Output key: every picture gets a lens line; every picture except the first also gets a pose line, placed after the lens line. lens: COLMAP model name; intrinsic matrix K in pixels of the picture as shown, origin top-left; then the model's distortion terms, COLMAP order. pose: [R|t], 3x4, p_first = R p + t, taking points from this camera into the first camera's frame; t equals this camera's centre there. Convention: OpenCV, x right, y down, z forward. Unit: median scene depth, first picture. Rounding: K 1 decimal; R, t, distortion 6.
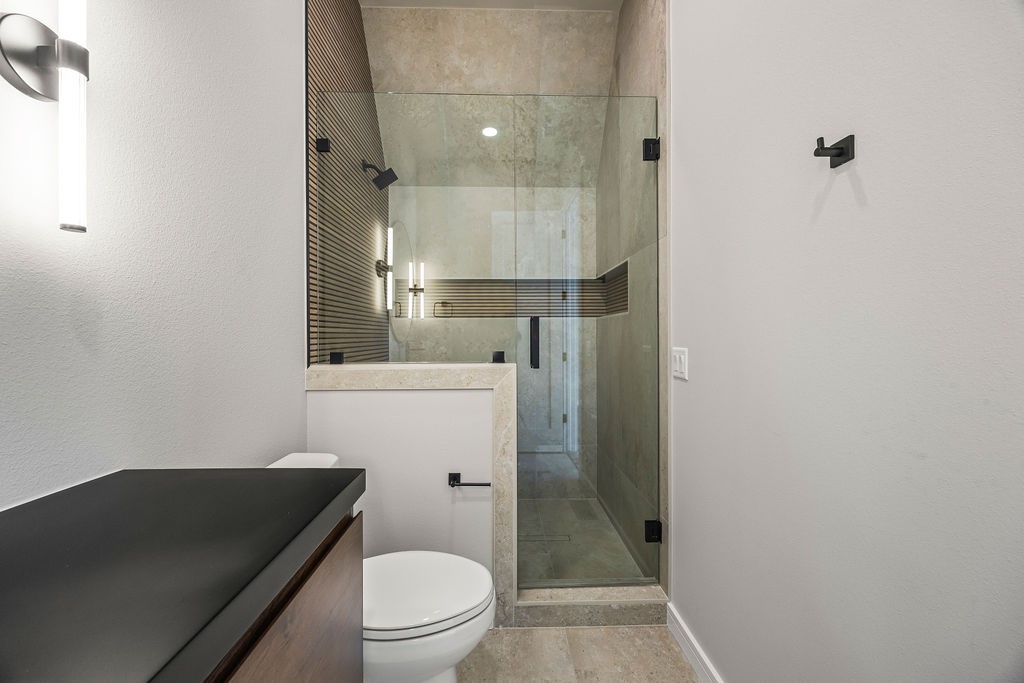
lens RADIAL K [[386.1, 0, 513.9], [0, 386.1, 337.5], [0, 0, 1]] dist [-0.002476, 0.000636]
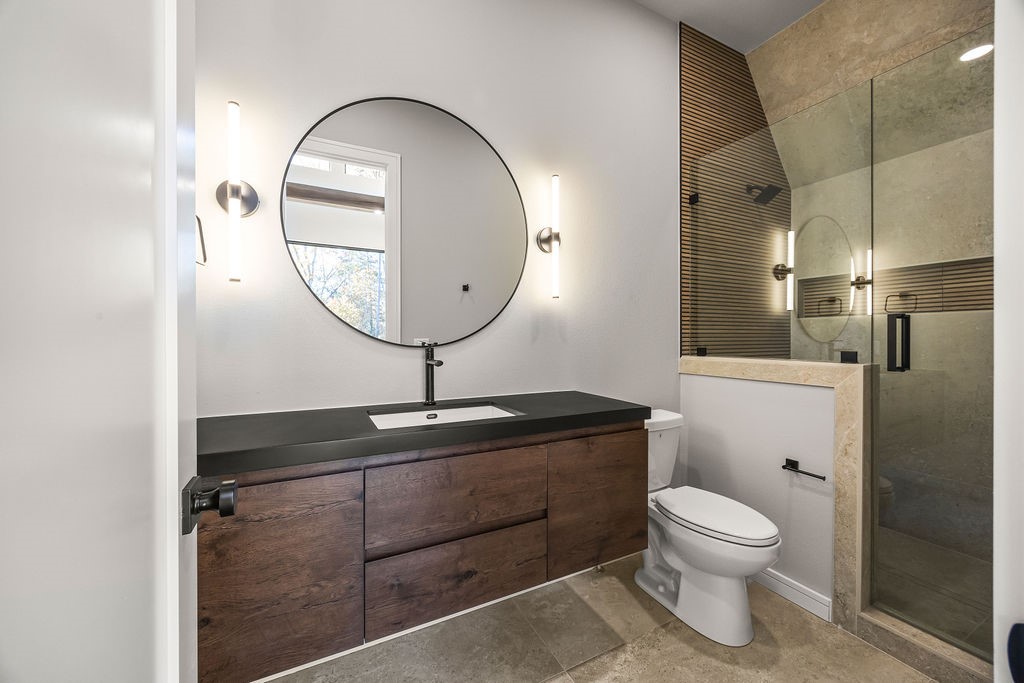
lens RADIAL K [[386.1, 0, 507.6], [0, 386.1, 339.0], [0, 0, 1]] dist [-0.002476, 0.000636]
pose [[0.423875, 0.006656, -0.905696, 0.486247], [-0.004791, 0.999975, 0.005107, 0.004416], [0.905708, 0.002175, 0.423897, -0.199636]]
